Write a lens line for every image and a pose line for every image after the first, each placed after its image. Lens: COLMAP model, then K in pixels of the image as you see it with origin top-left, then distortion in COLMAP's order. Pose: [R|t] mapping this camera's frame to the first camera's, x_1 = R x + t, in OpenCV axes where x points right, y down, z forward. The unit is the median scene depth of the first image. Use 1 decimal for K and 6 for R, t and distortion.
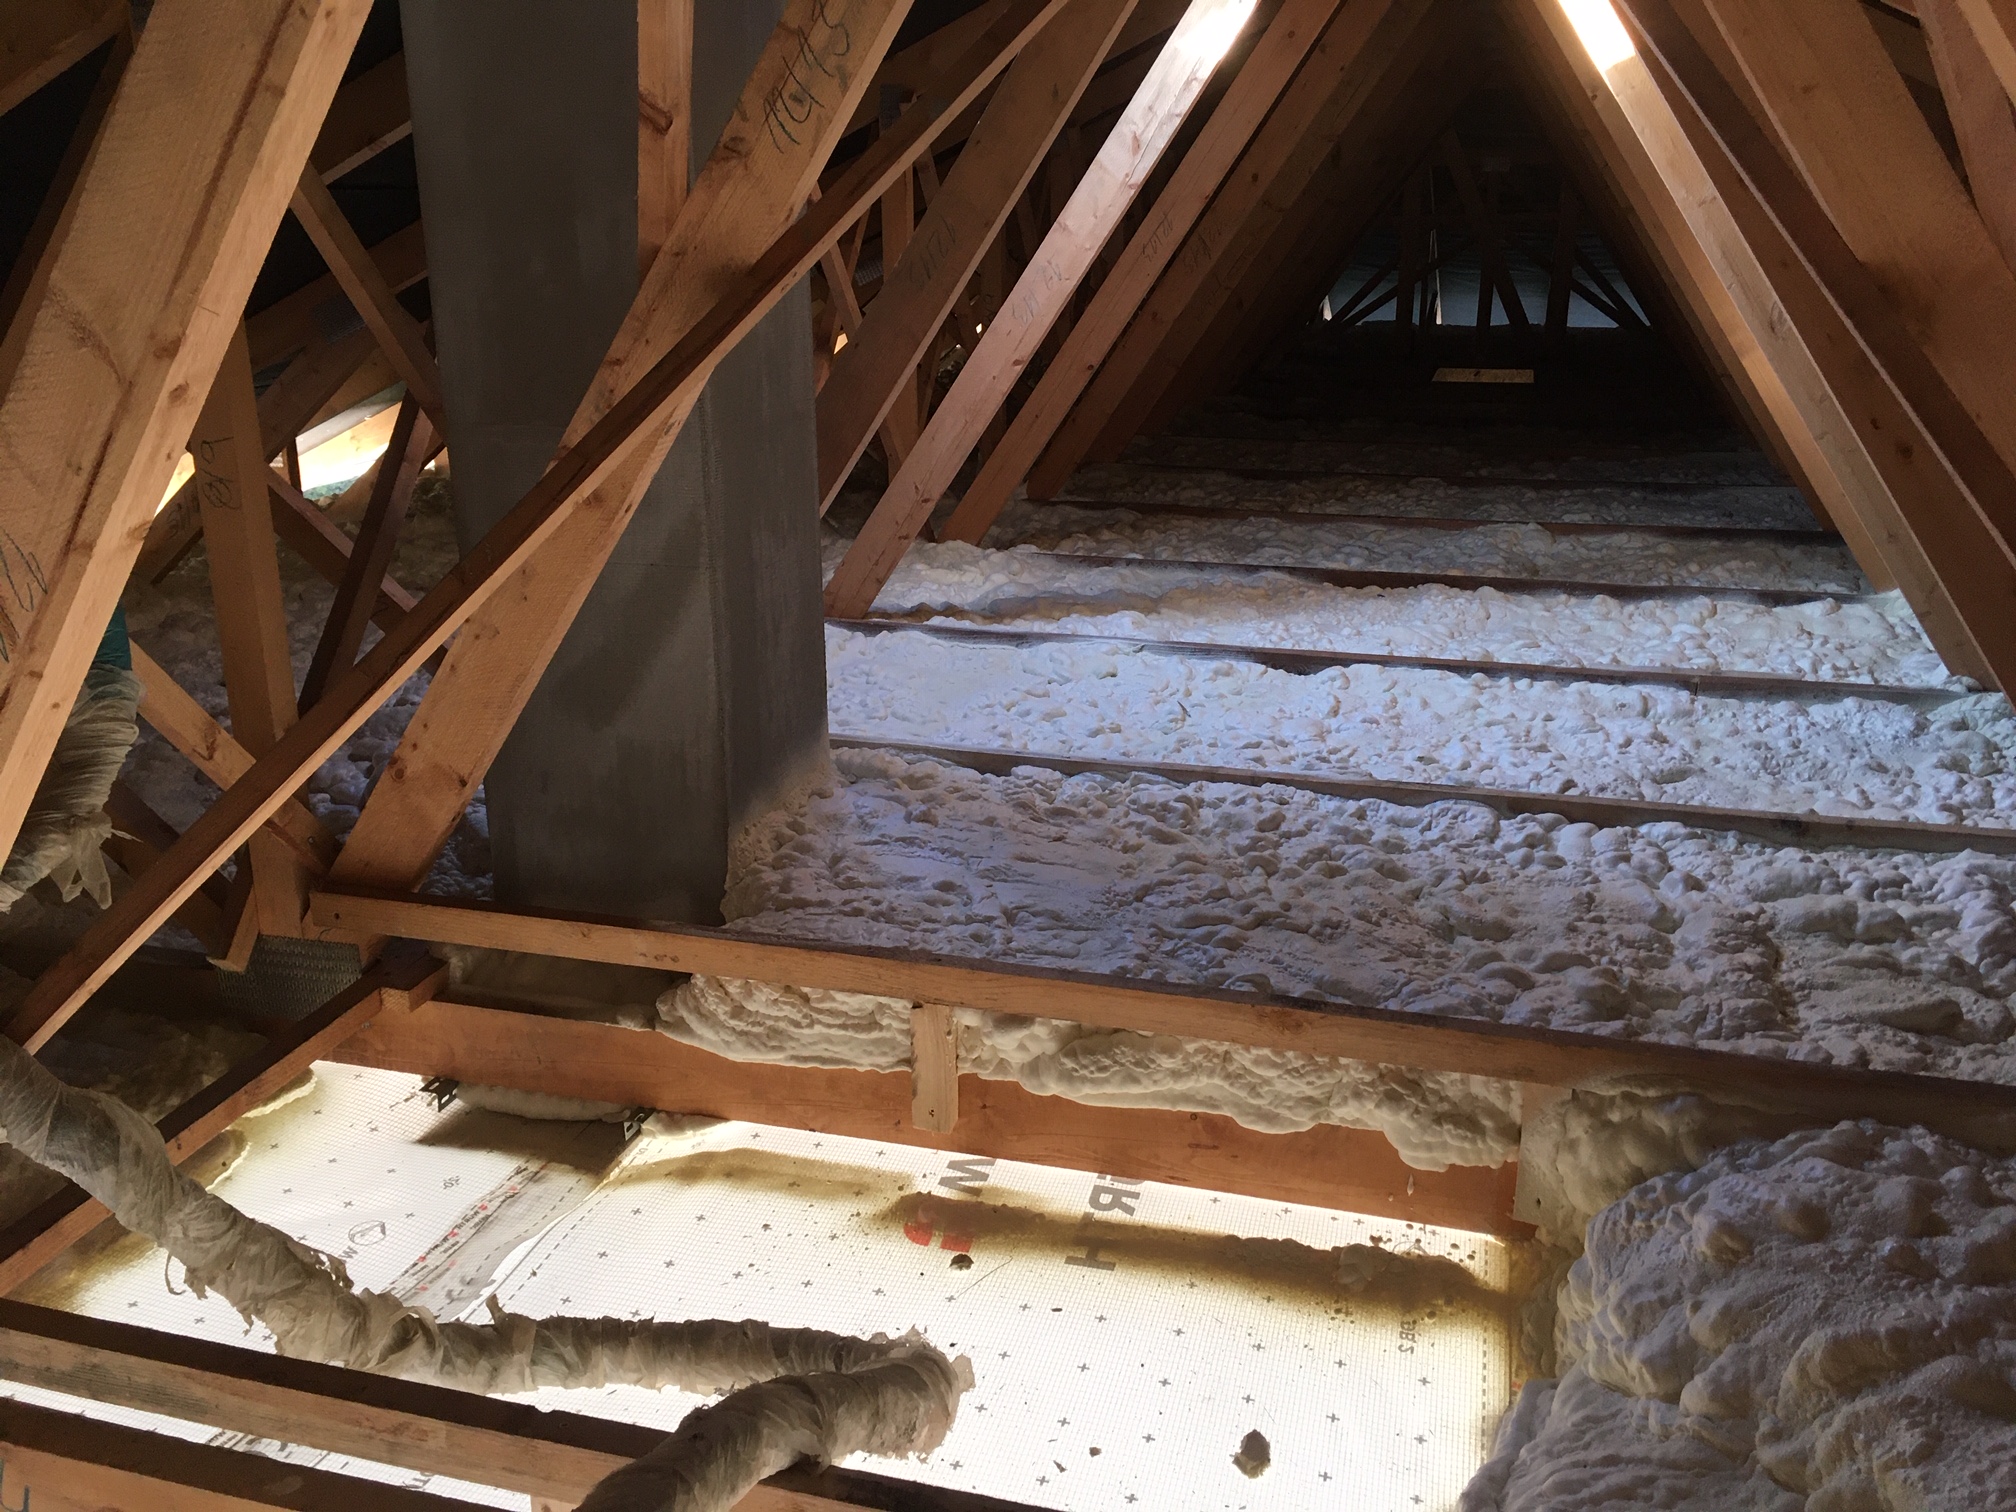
lens RADIAL K [[1709.9, 0, 1009.6], [0, 1709.9, 746.2], [0, 0, 1]] dist [0.095366, -0.132598]
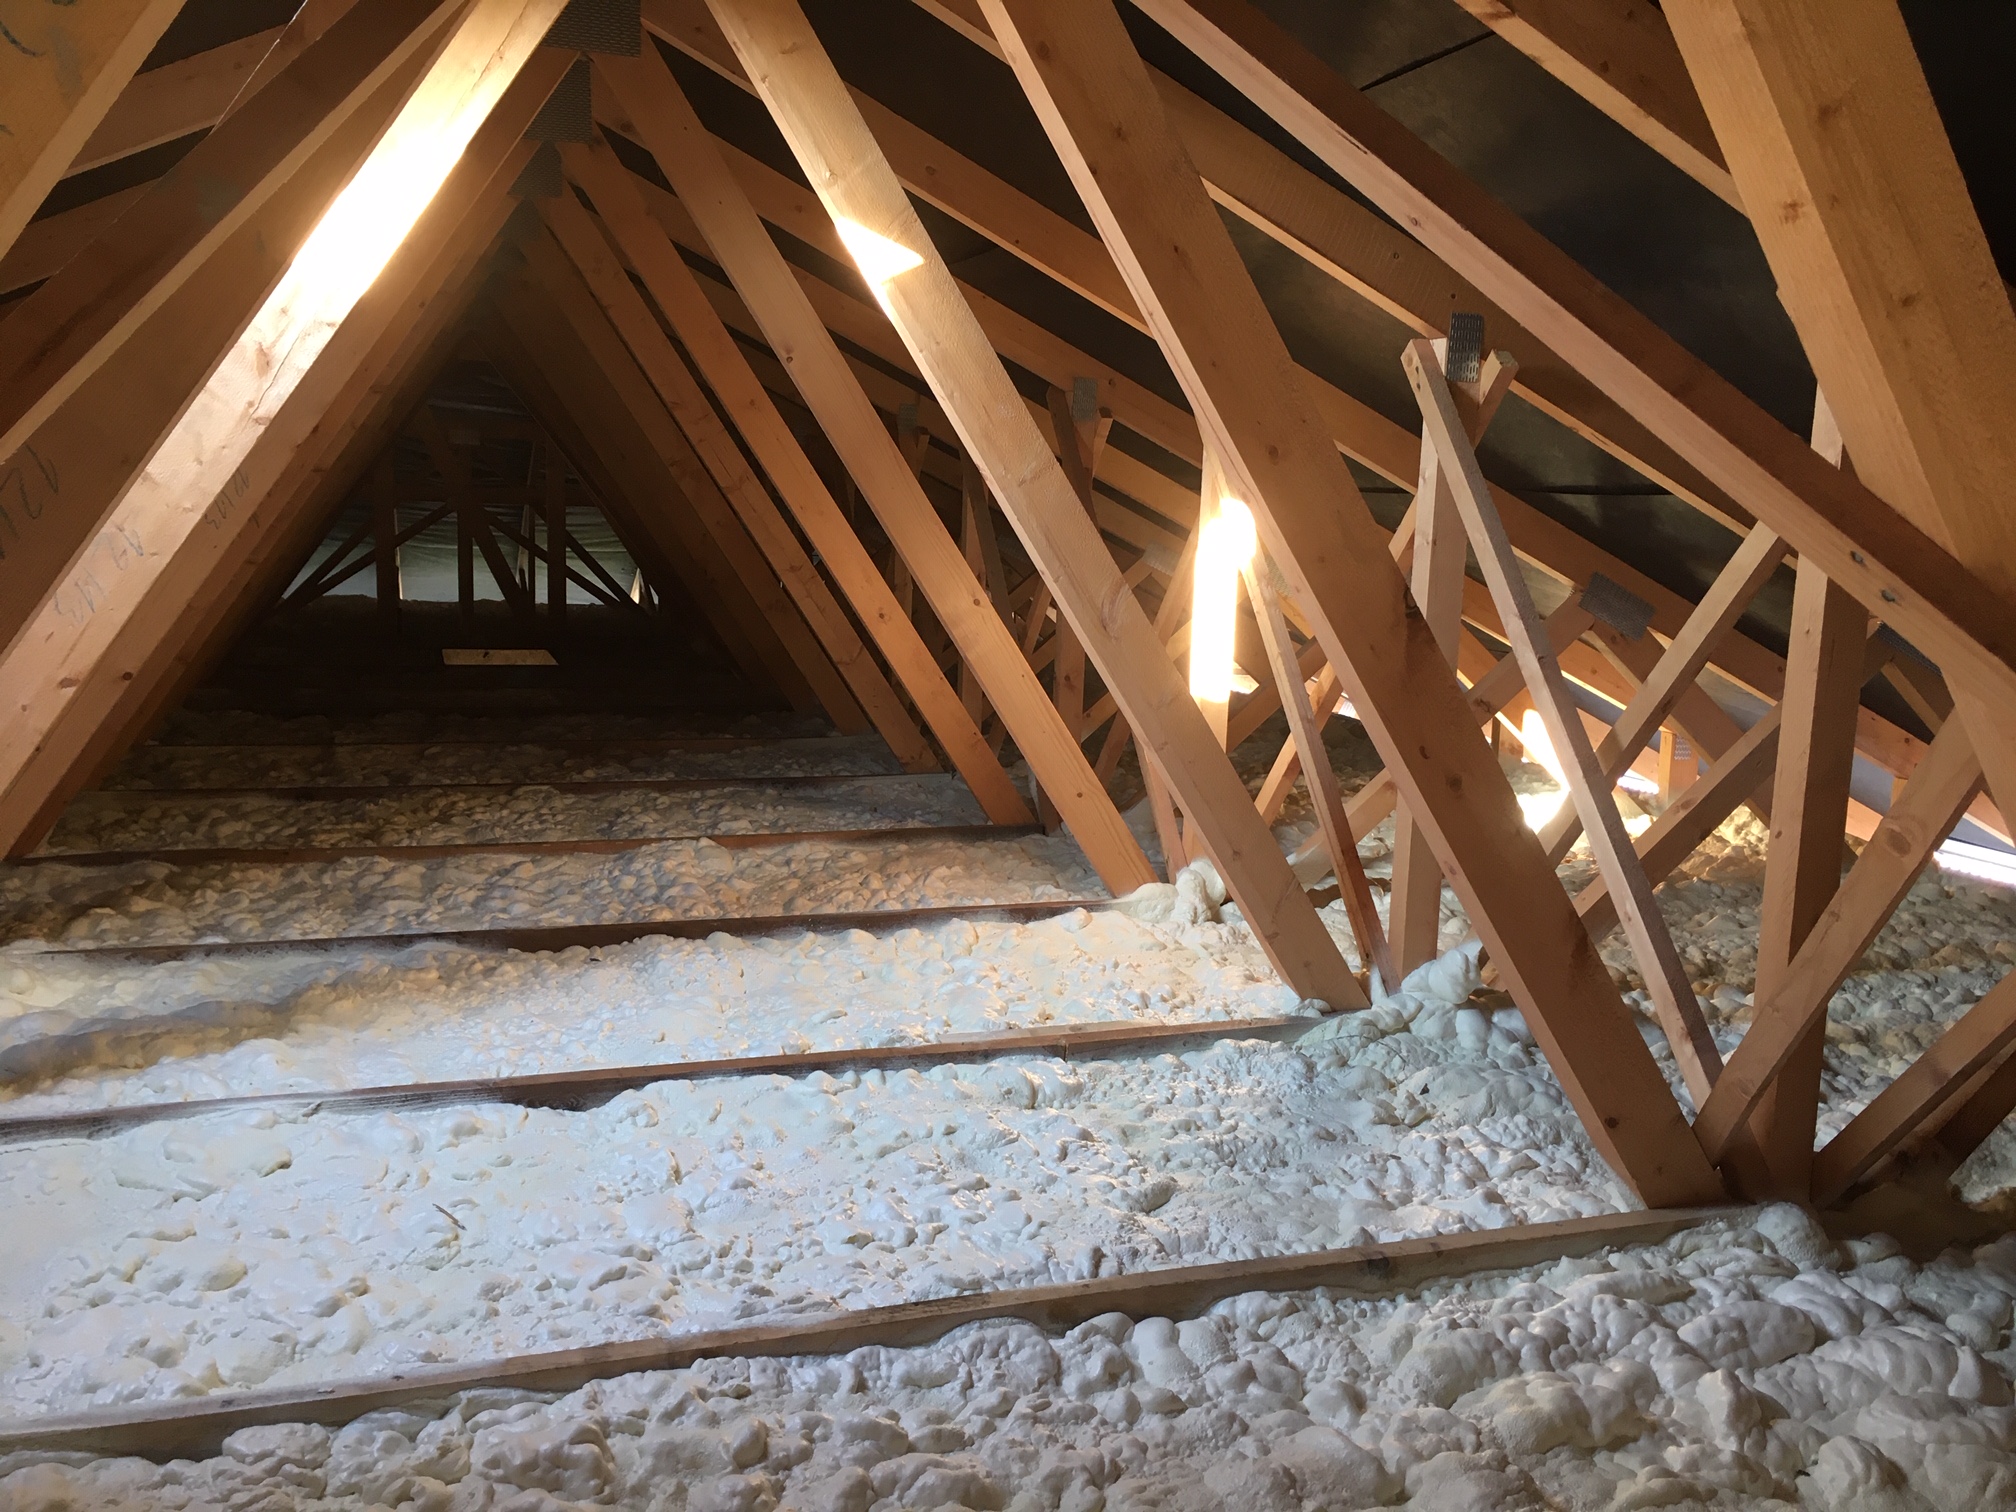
lens RADIAL K [[1709.9, 0, 1009.6], [0, 1709.9, 746.2], [0, 0, 1]] dist [0.095366, -0.132598]
pose [[0.817148, -0.053731, 0.573918, -0.086287], [0.139877, 0.984371, -0.106998, -0.095182], [-0.559199, 0.167711, 0.811892, 0.336895]]
